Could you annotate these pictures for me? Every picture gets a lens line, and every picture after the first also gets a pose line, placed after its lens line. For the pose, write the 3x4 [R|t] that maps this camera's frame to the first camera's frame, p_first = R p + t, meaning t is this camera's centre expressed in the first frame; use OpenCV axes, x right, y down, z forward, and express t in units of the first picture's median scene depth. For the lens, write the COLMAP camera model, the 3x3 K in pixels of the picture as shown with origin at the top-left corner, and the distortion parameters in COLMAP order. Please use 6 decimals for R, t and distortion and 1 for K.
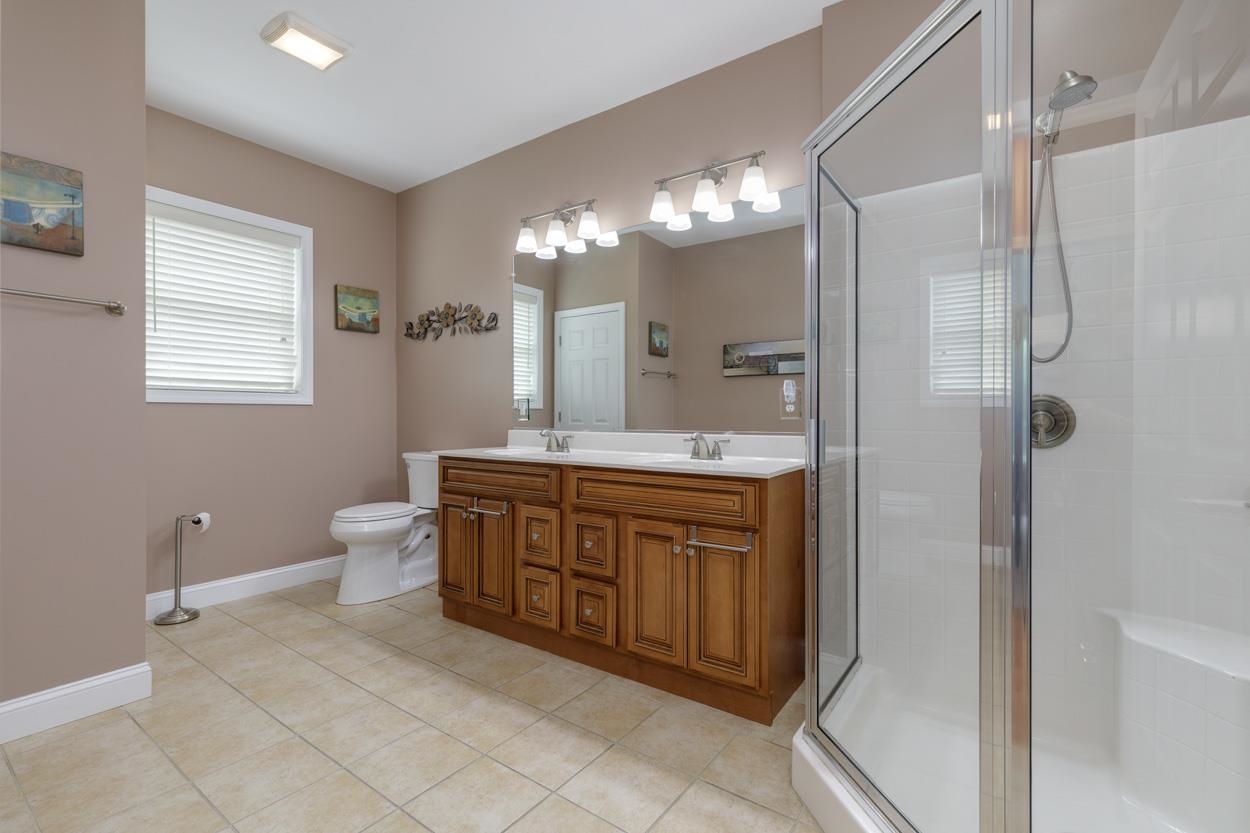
lens RADIAL K [[562.9, 0, 626.8], [0, 562.9, 416.3], [0, 0, 1]] dist [0.003334, -0.001952]
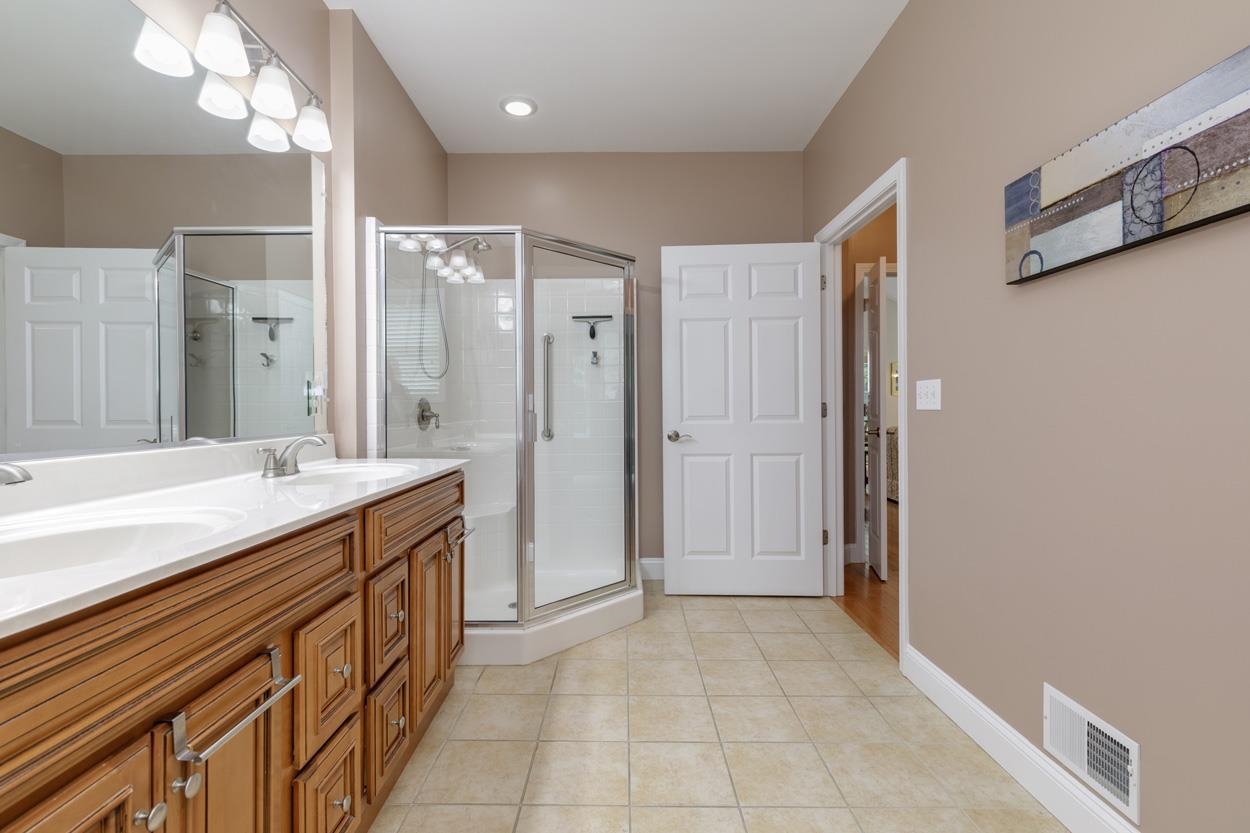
lens RADIAL K [[562.9, 0, 622.9], [0, 562.9, 409.5], [0, 0, 1]] dist [0.003334, -0.001952]
pose [[-0.585845, -0.002701, 0.810419, -0.976239], [0.000907, 0.999992, 0.003988, -0.005905], [-0.810423, 0.003072, -0.585837, 1.569225]]
